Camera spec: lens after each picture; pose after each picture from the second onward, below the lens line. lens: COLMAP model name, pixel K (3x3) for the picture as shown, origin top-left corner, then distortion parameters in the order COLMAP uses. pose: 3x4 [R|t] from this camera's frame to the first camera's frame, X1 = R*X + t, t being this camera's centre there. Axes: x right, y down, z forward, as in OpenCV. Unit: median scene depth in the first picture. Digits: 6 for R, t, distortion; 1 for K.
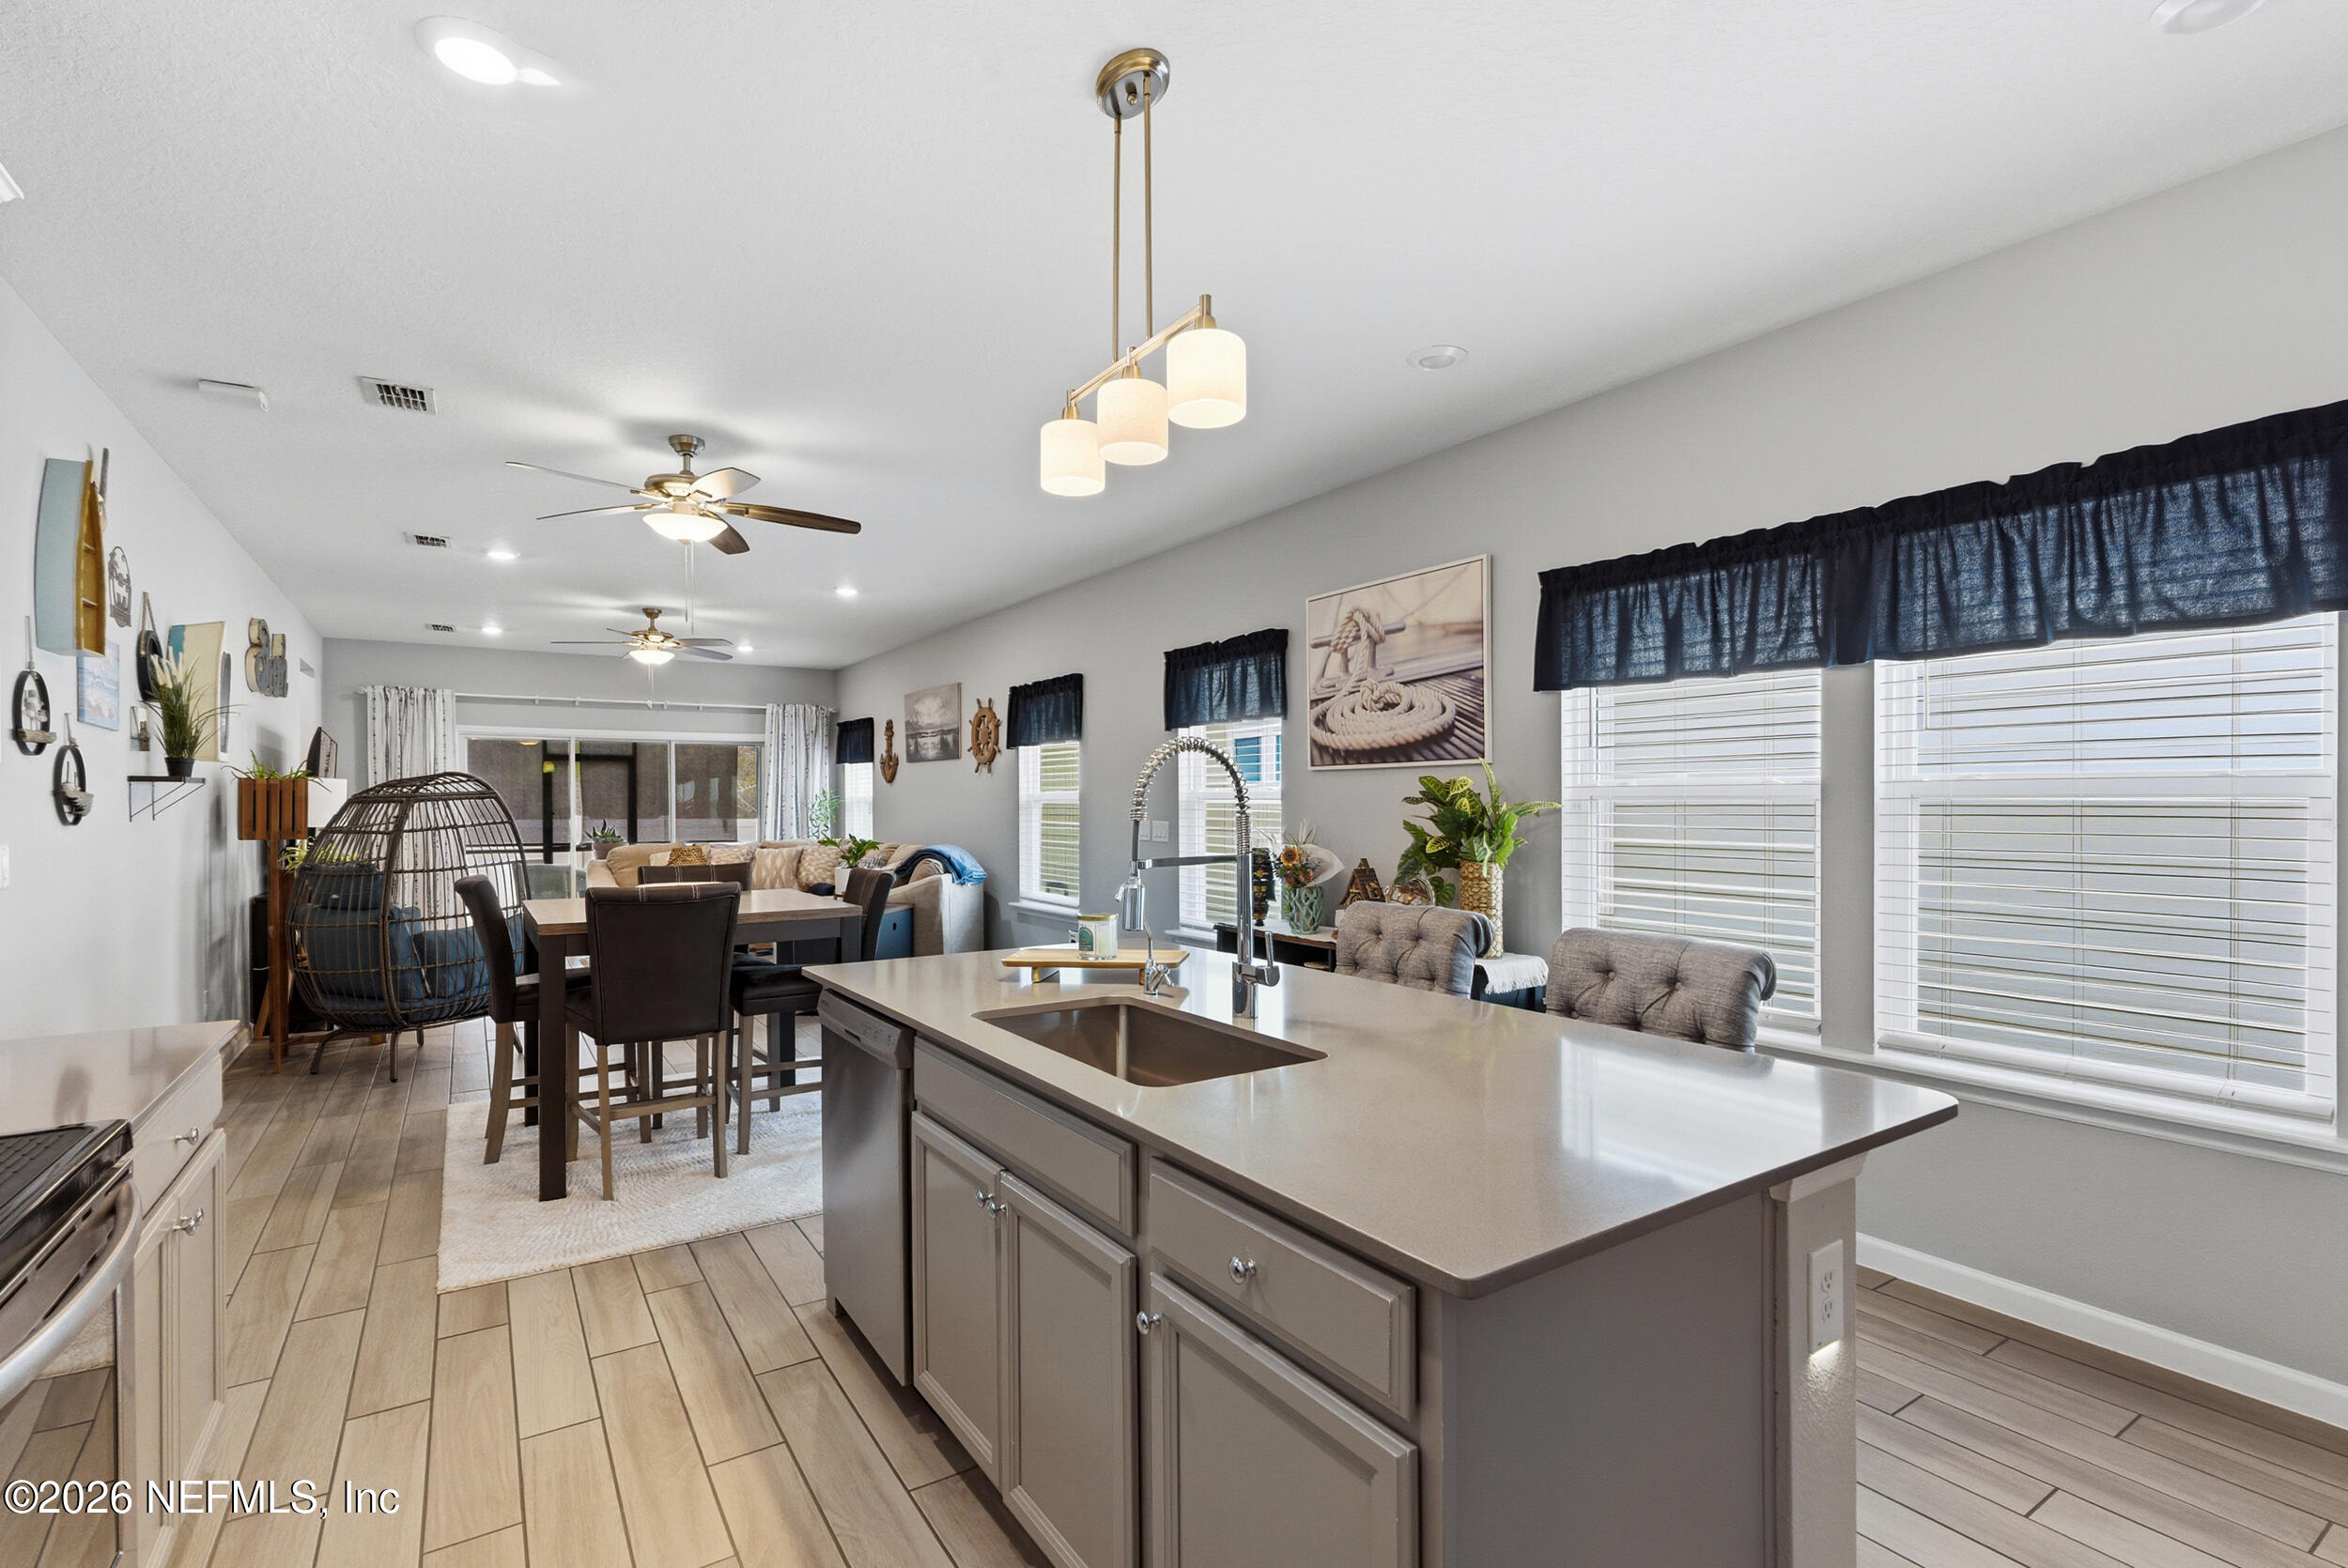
lens RADIAL K [[1068.0, 0, 1167.8], [0, 1068.0, 779.0], [0, 0, 1]] dist [0.001348, 0.000076]
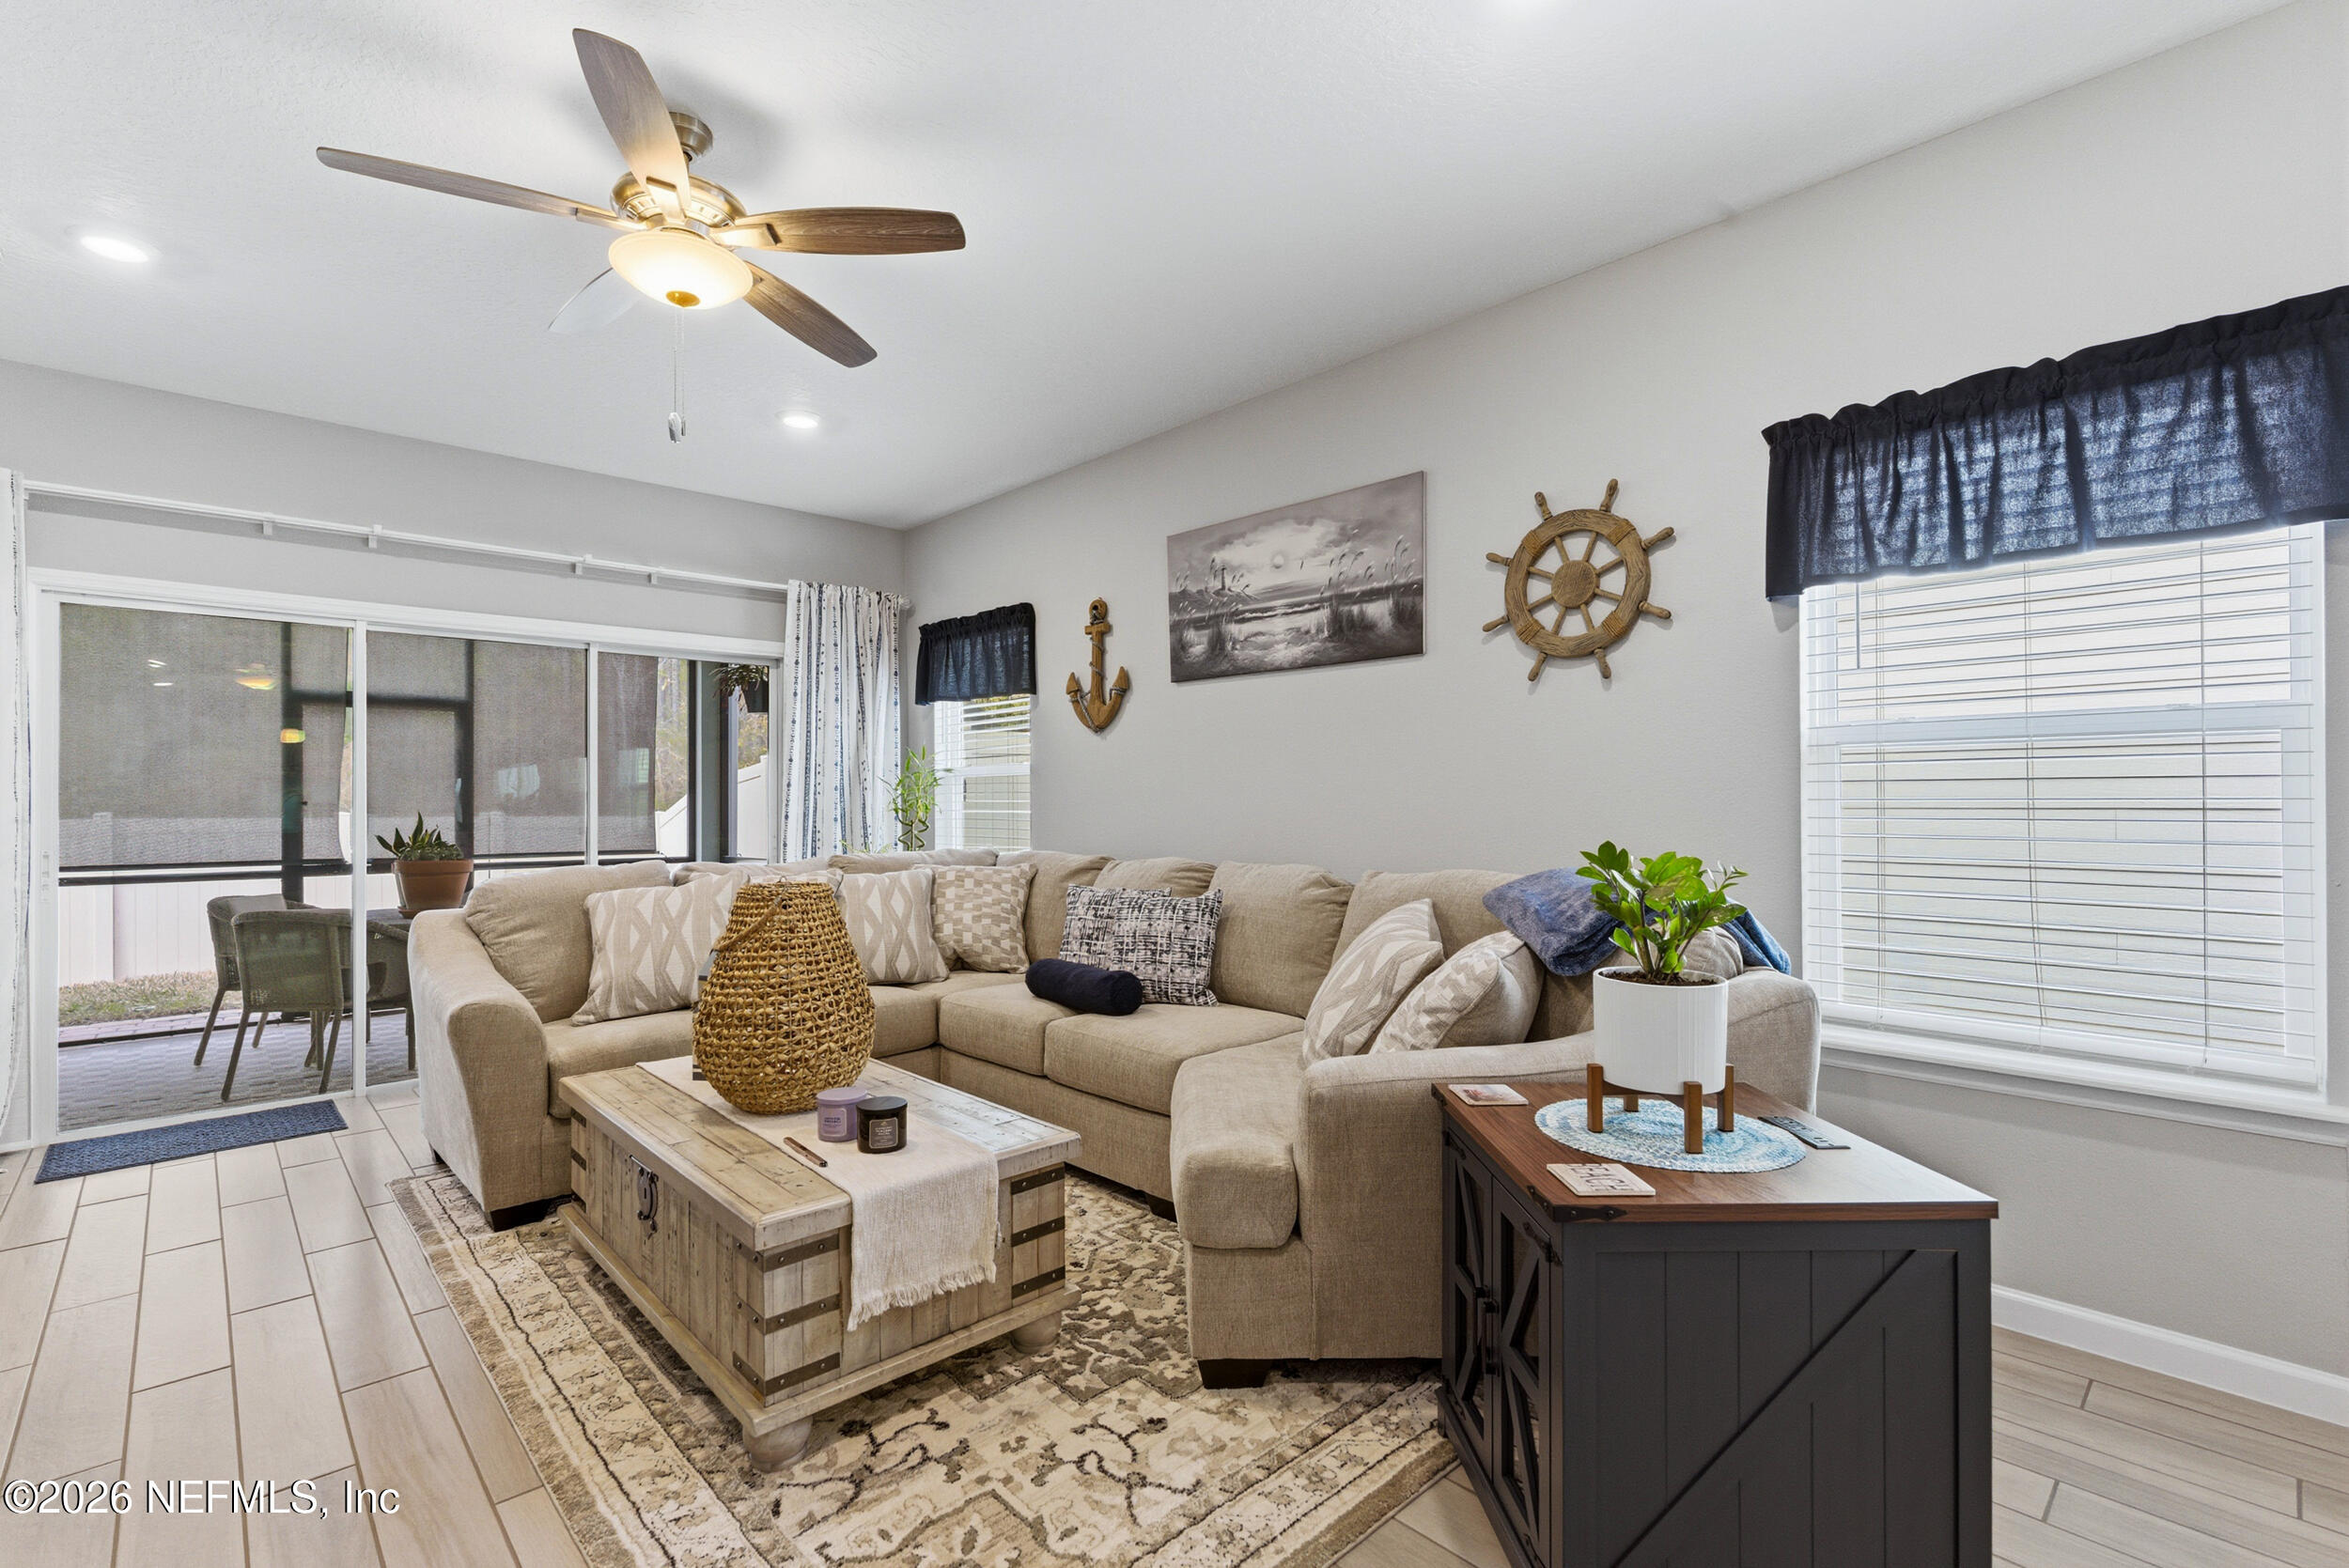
lens RADIAL K [[1068.6, 0, 1196.9], [0, 1068.6, 783.7], [0, 0, 1]] dist [0.001348, 0.000076]
pose [[0.984173, 0.001849, 0.177203, -0.420494], [-0.002931, 0.999979, 0.005849, 0.033853], [-0.177189, -0.006276, 0.984157, 0.719057]]
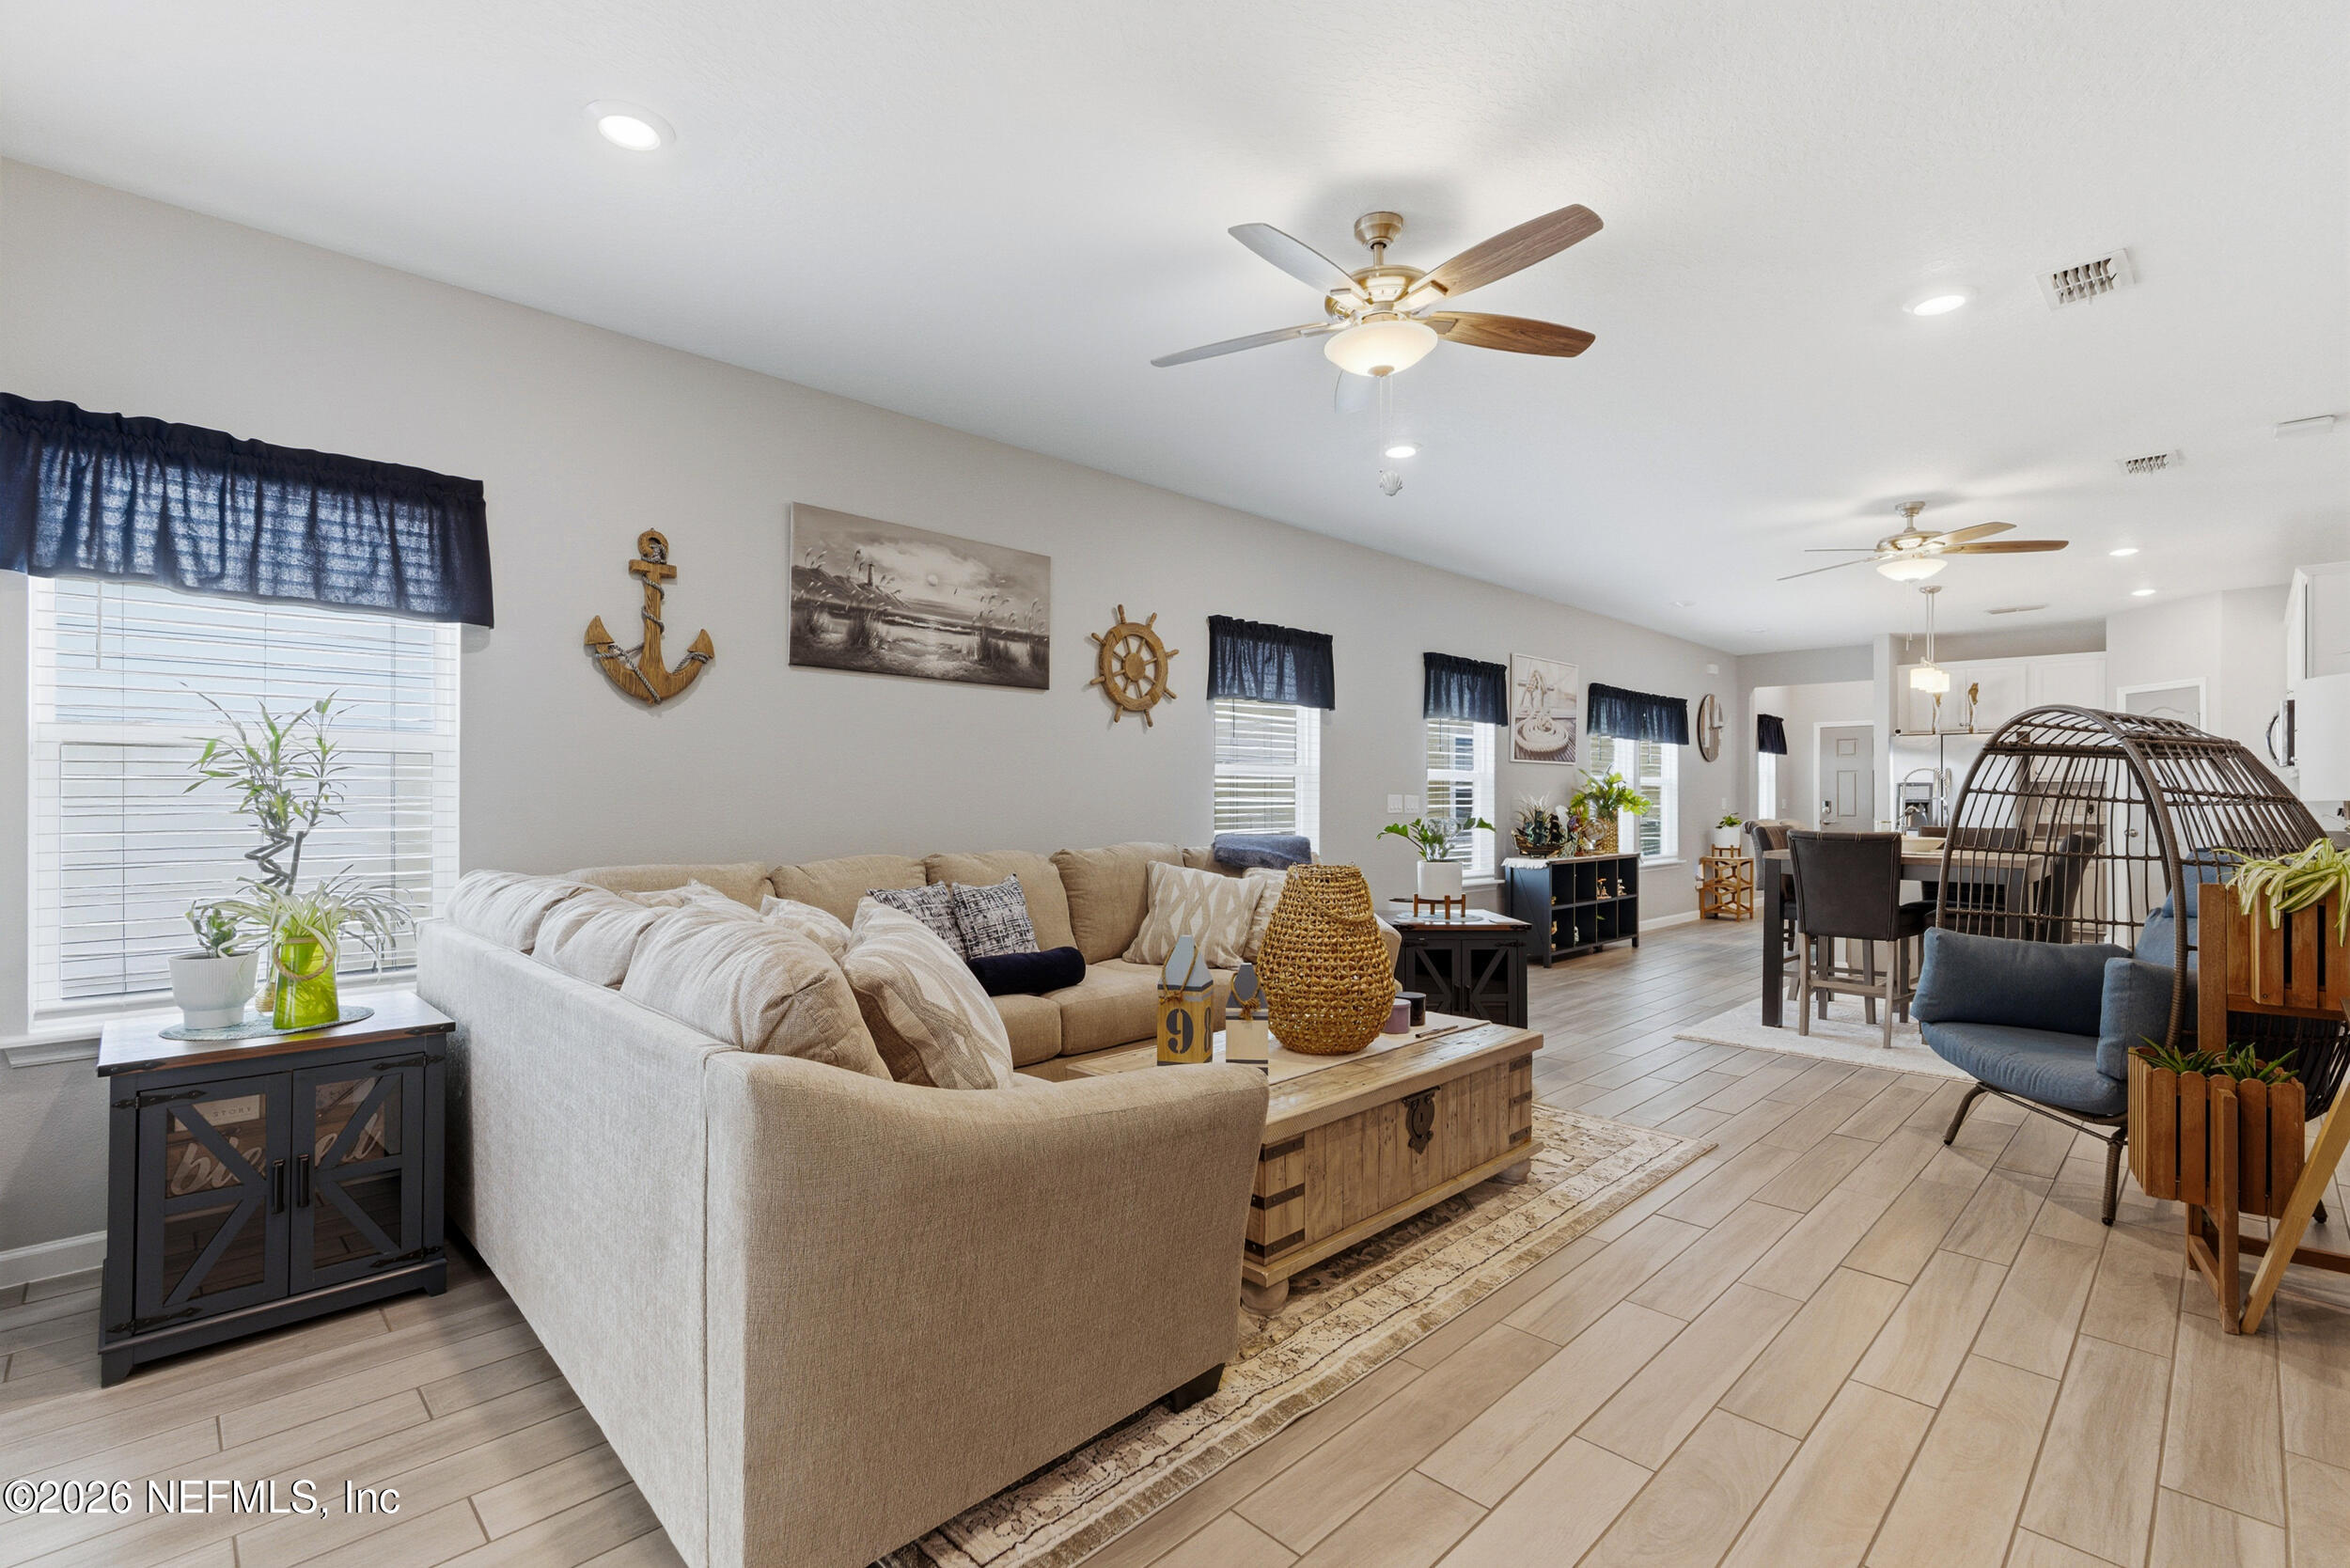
lens RADIAL K [[1069.1, 0, 1128.4], [0, 1069.1, 788.4], [0, 0, 1]] dist [0.001348, 0.000076]
pose [[-0.177442, -0.004216, 0.984122, -0.909834], [-0.036812, 0.999319, -0.002357, 0.039099], [-0.983442, -0.036646, -0.177477, 1.251955]]
